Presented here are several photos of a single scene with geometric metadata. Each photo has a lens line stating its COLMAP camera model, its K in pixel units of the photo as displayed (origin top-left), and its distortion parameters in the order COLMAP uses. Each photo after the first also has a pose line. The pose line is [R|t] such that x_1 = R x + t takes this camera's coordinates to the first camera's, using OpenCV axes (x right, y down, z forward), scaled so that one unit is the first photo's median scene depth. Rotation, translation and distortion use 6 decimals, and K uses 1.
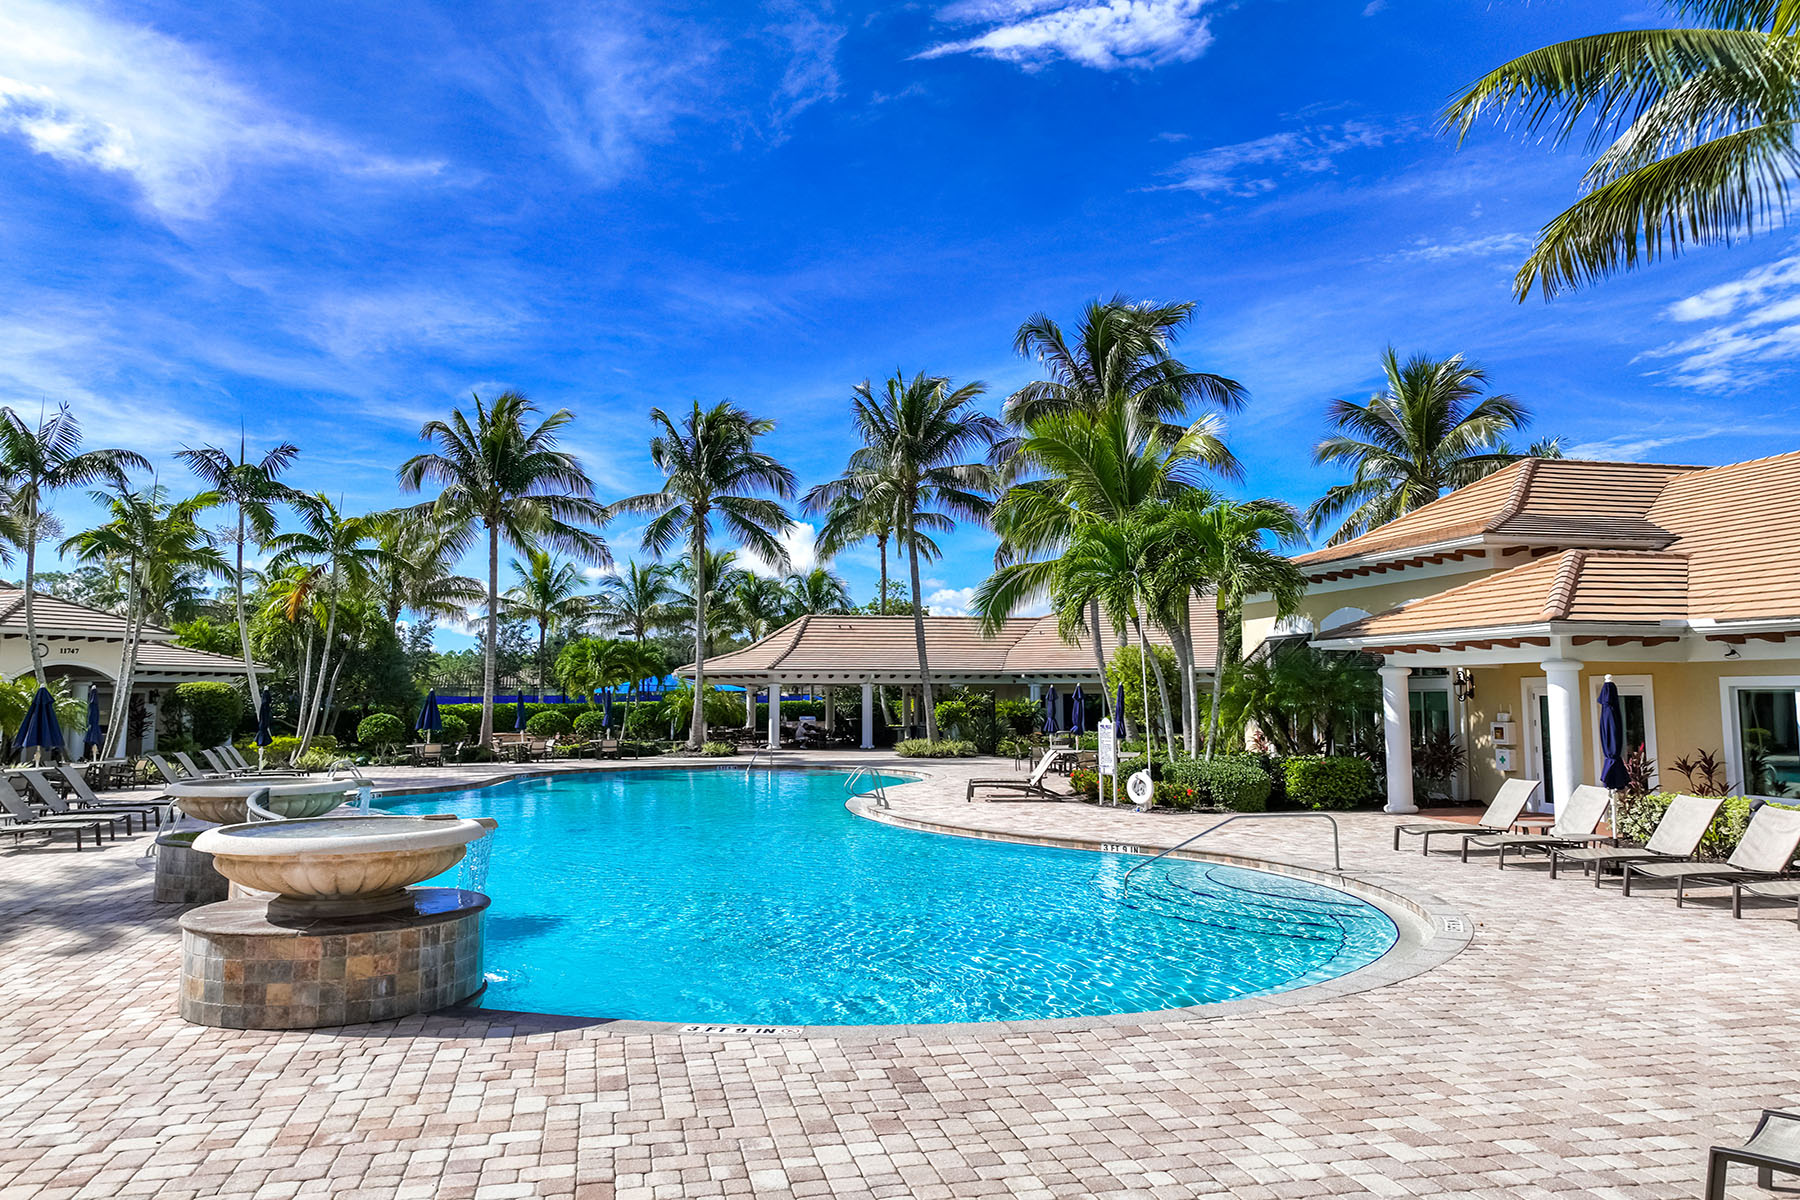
lens RADIAL K [[1231.2, 0, 900.0], [0, 1231.2, 600.0], [0, 0, 1]] dist [0.008150, 0.001767]
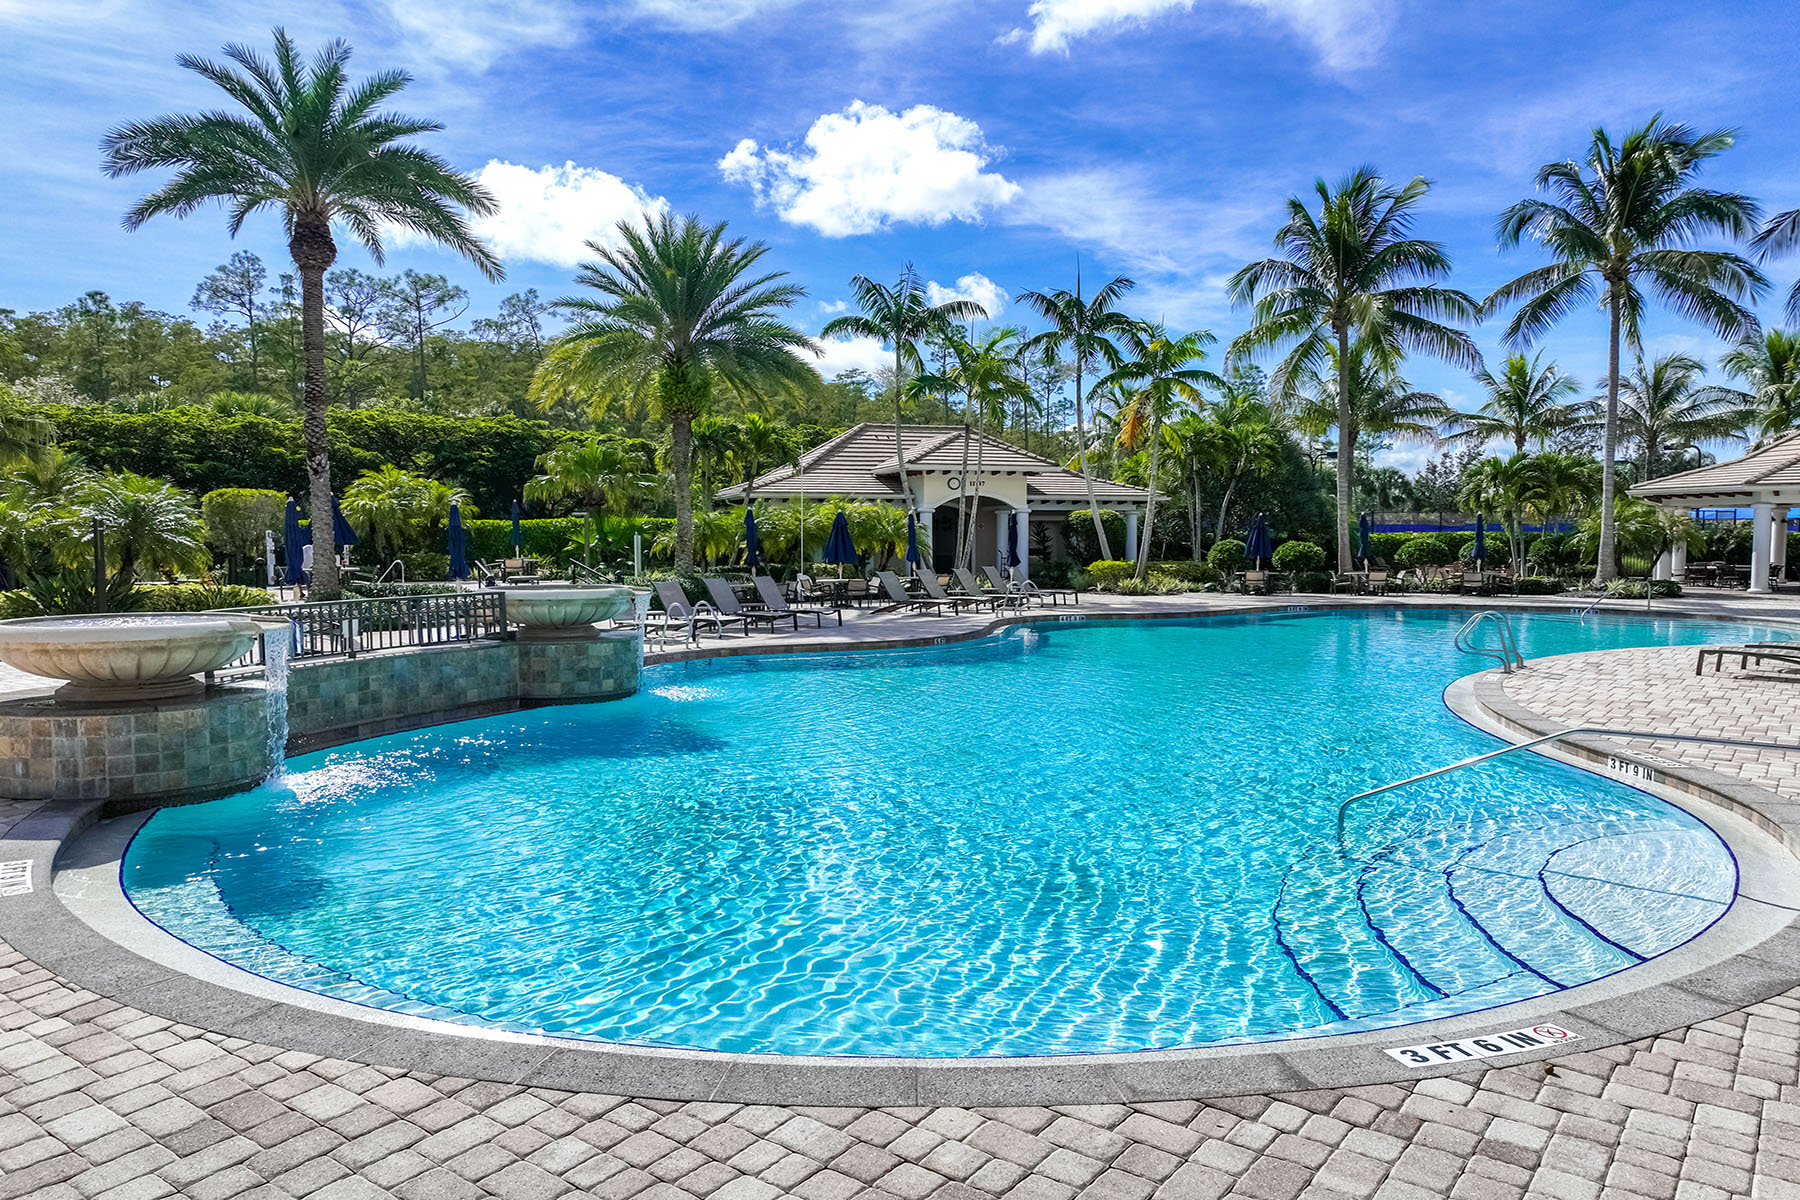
lens RADIAL K [[1231.2, 0, 900.0], [0, 1231.2, 600.0], [0, 0, 1]] dist [0.008150, 0.001767]
pose [[0.648548, 0.043621, -0.759922, 0.148338], [0.059307, 0.992426, 0.107582, 0.017704], [0.758859, -0.114840, 0.641049, 0.156949]]
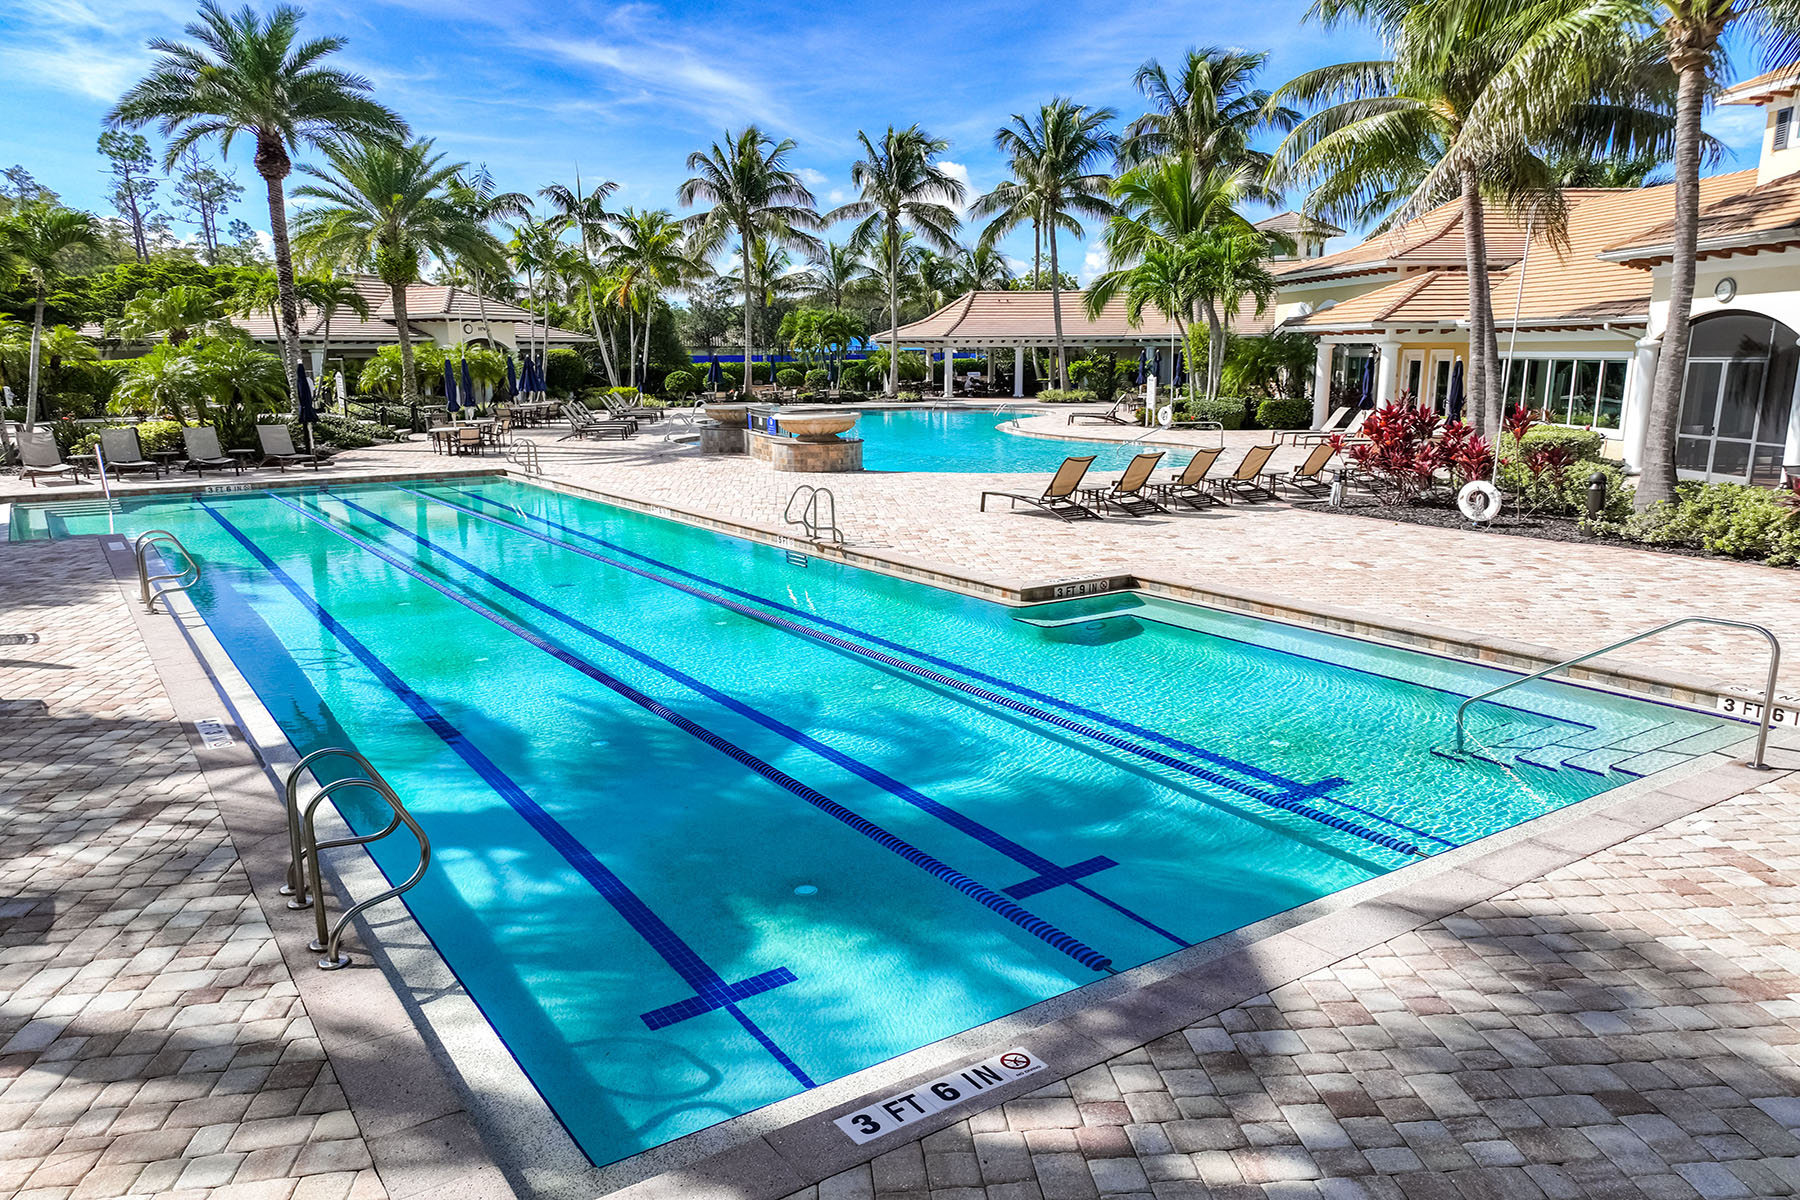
lens RADIAL K [[1231.2, 0, 900.0], [0, 1231.2, 600.0], [0, 0, 1]] dist [0.008150, 0.001767]
pose [[0.990853, 0.022282, -0.133095, 0.031744], [0.015272, 0.961423, 0.274649, -0.039659], [0.134081, -0.274169, 0.952289, -0.382790]]
